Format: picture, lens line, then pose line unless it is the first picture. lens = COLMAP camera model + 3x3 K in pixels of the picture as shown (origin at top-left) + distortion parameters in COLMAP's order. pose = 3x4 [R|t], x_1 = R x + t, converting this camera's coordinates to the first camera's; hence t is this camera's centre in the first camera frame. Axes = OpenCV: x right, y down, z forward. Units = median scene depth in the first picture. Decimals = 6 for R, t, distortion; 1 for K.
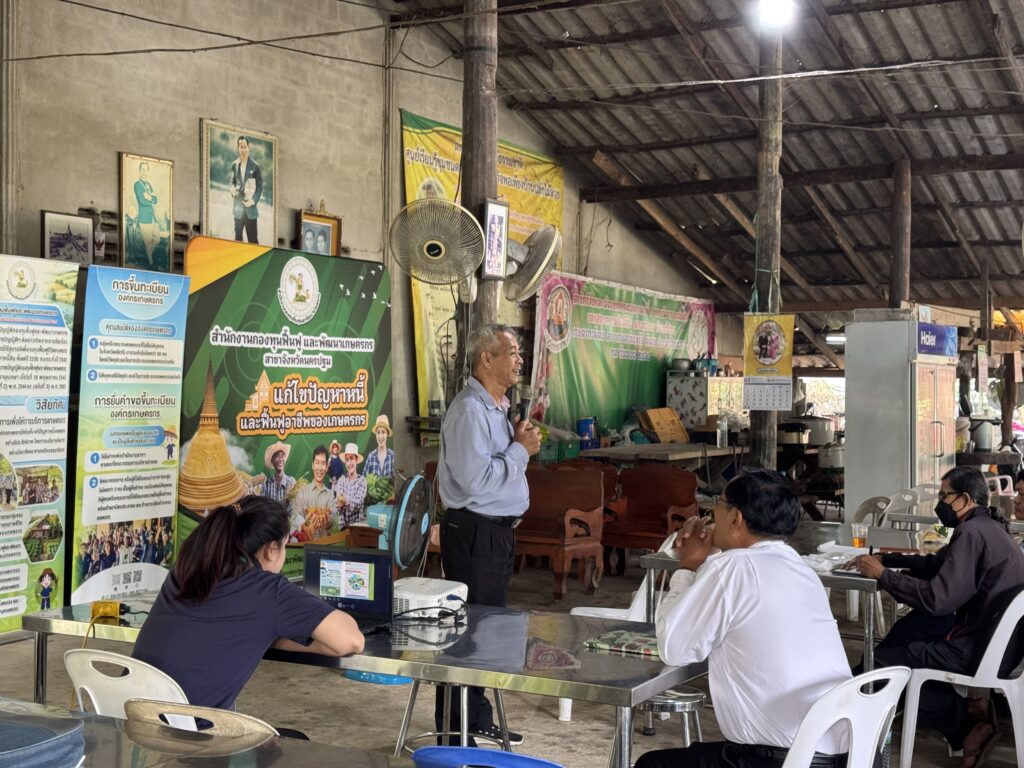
lens RADIAL K [[1438.8, 0, 471.6], [0, 1438.8, 389.5], [0, 0, 1]] dist [0.125833, 0.000000]
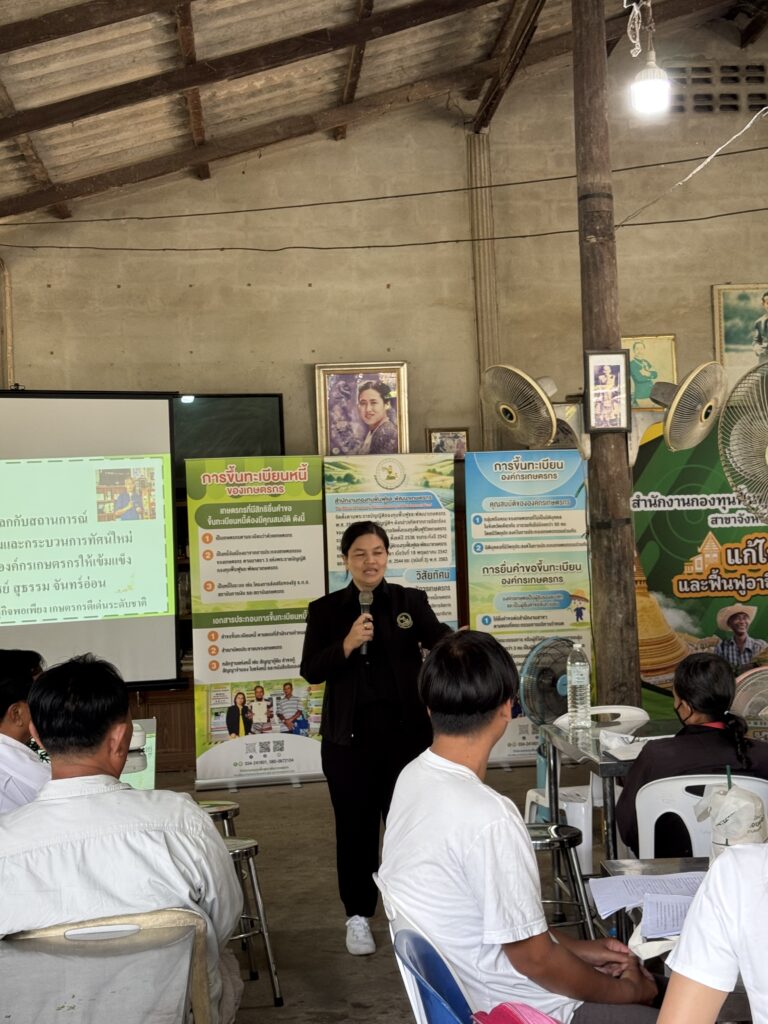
lens RADIAL K [[1438.8, 0, 399.3], [0, 1438.8, 518.3], [0, 0, 1]] dist [0.125833, 0.000000]
pose [[0.587796, -0.062981, -0.806554, 0.574477], [0.042760, 0.997990, -0.046766, 0.016135], [0.807879, -0.006999, 0.589307, 0.260184]]
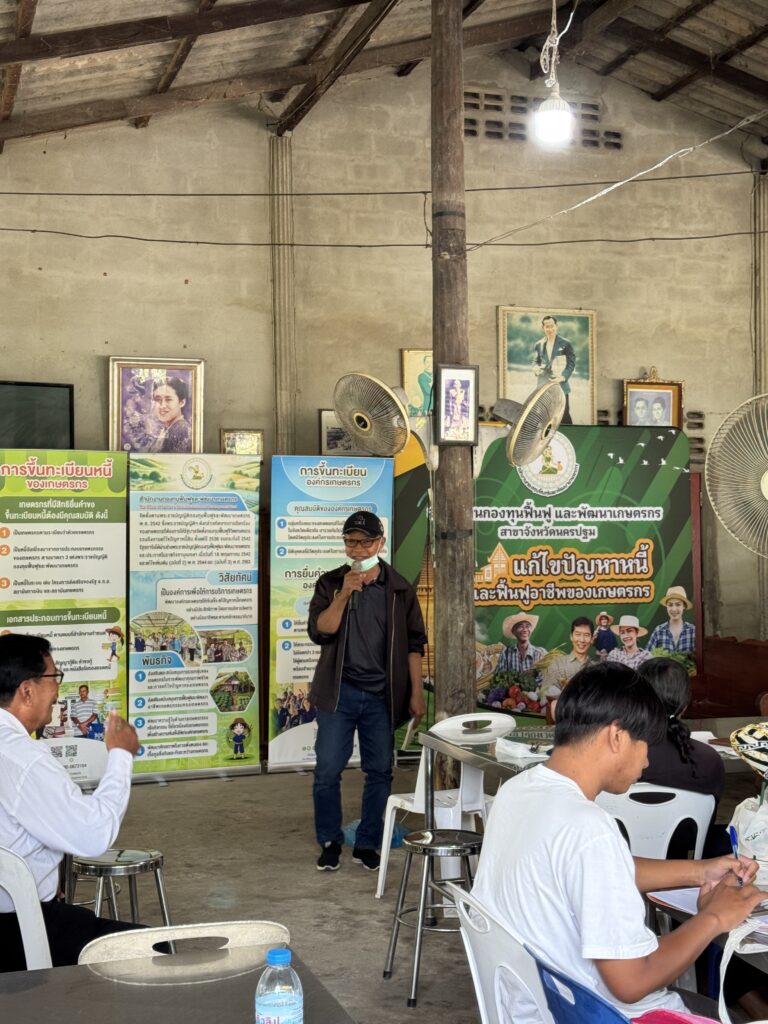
lens RADIAL K [[1438.8, 0, 389.4], [0, 1438.8, 516.1], [0, 0, 1]] dist [0.125833, 0.000000]
pose [[0.751122, -0.038588, -0.659035, 0.510695], [0.014455, 0.999012, -0.042019, 0.010415], [0.660005, 0.022035, 0.750938, 0.188182]]
